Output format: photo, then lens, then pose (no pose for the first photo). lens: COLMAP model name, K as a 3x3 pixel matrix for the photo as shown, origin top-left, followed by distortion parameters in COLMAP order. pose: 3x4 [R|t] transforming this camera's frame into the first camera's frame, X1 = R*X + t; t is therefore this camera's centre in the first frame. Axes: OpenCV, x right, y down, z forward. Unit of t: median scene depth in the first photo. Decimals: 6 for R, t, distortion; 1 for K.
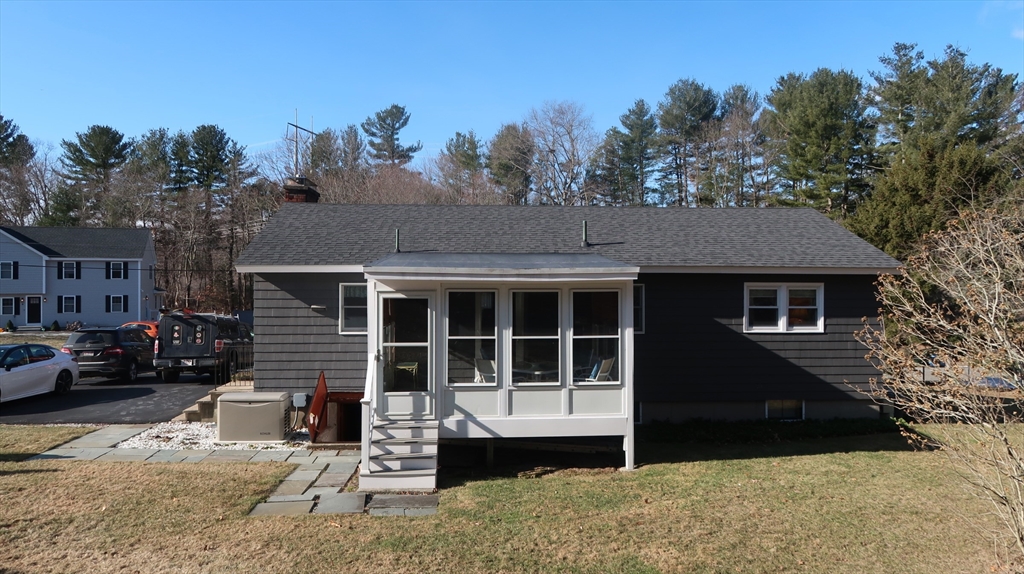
lens RADIAL K [[712.7, 0, 519.6], [0, 712.7, 291.0], [0, 0, 1]] dist [-0.022047, -0.005658]
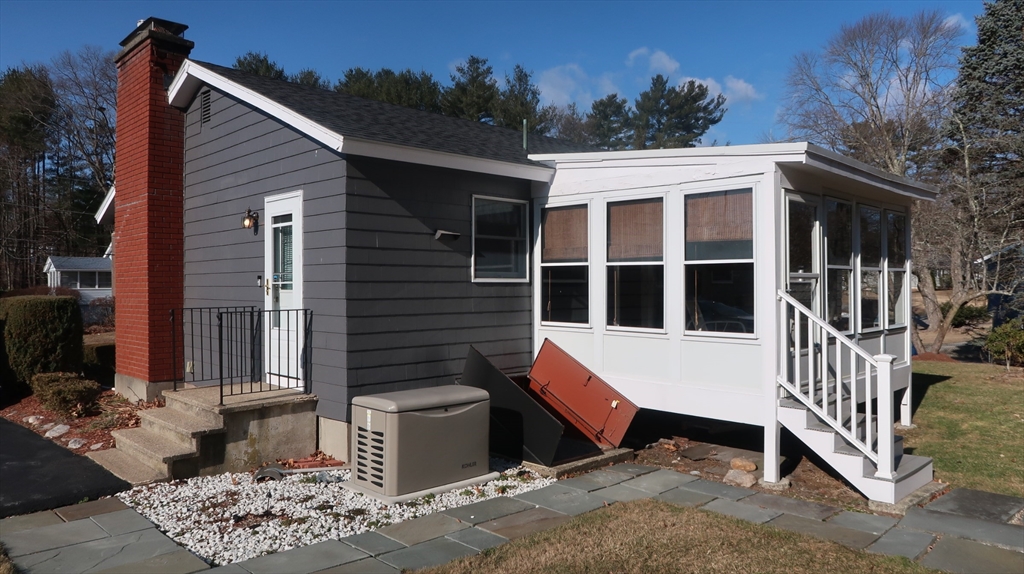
lens RADIAL K [[712.7, 0, 508.0], [0, 712.7, 281.5], [0, 0, 1]] dist [-0.022047, -0.005658]
pose [[0.775590, -0.000522, 0.631237, -0.419387], [0.009375, 0.999899, -0.010692, 0.046492], [-0.631167, 0.014211, 0.775516, 0.366301]]
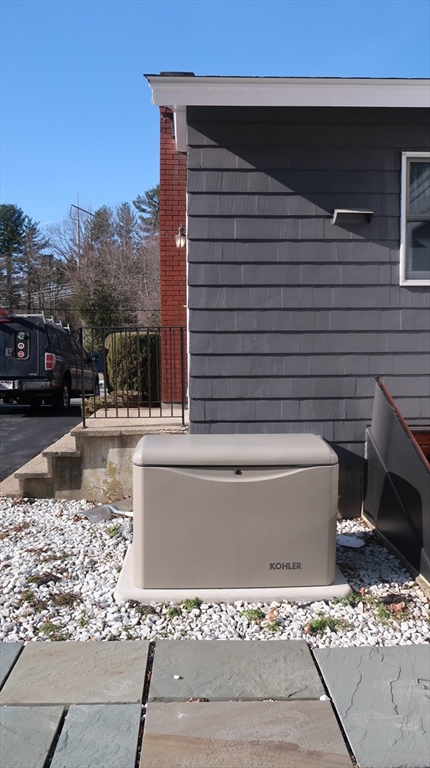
lens RADIAL K [[534.6, 0, 209.5], [0, 534.6, 384.0], [0, 0, 1]] dist [-0.022047, -0.005658]
pose [[0.998502, -0.001428, -0.054688, -0.239106], [0.005084, 0.997755, 0.066778, 0.065979], [0.054469, -0.066956, 0.996268, 0.485604]]
